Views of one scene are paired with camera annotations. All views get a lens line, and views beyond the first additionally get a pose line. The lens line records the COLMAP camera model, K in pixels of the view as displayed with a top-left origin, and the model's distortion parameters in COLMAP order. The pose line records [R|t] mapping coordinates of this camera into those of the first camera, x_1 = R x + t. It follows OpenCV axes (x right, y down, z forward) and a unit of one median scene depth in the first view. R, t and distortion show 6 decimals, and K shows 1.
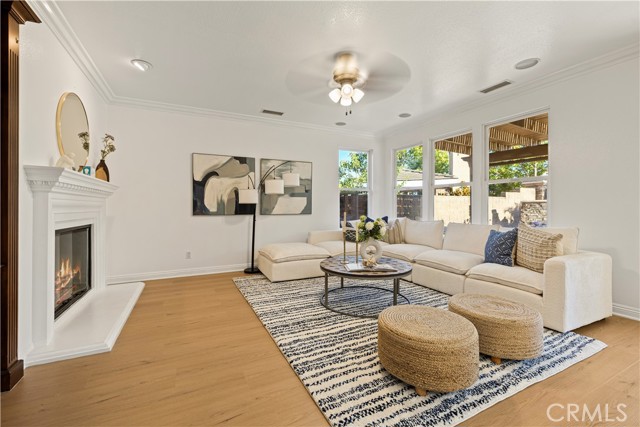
lens RADIAL K [[270.5, 0, 317.9], [0, 270.5, 207.7], [0, 0, 1]] dist [-0.002096, 0.000351]
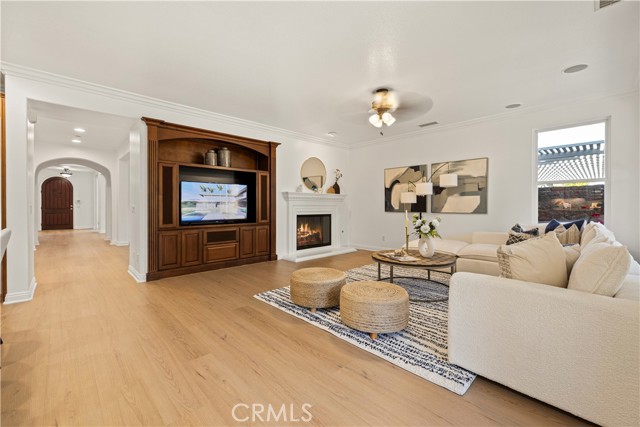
lens RADIAL K [[270.5, 0, 316.4], [0, 270.5, 210.1], [0, 0, 1]] dist [-0.002096, 0.000351]
pose [[0.296919, 0.013032, -0.954814, 0.812526], [-0.003923, 0.999915, 0.012427, 0.003126], [0.954895, 0.000056, 0.296945, 0.202832]]
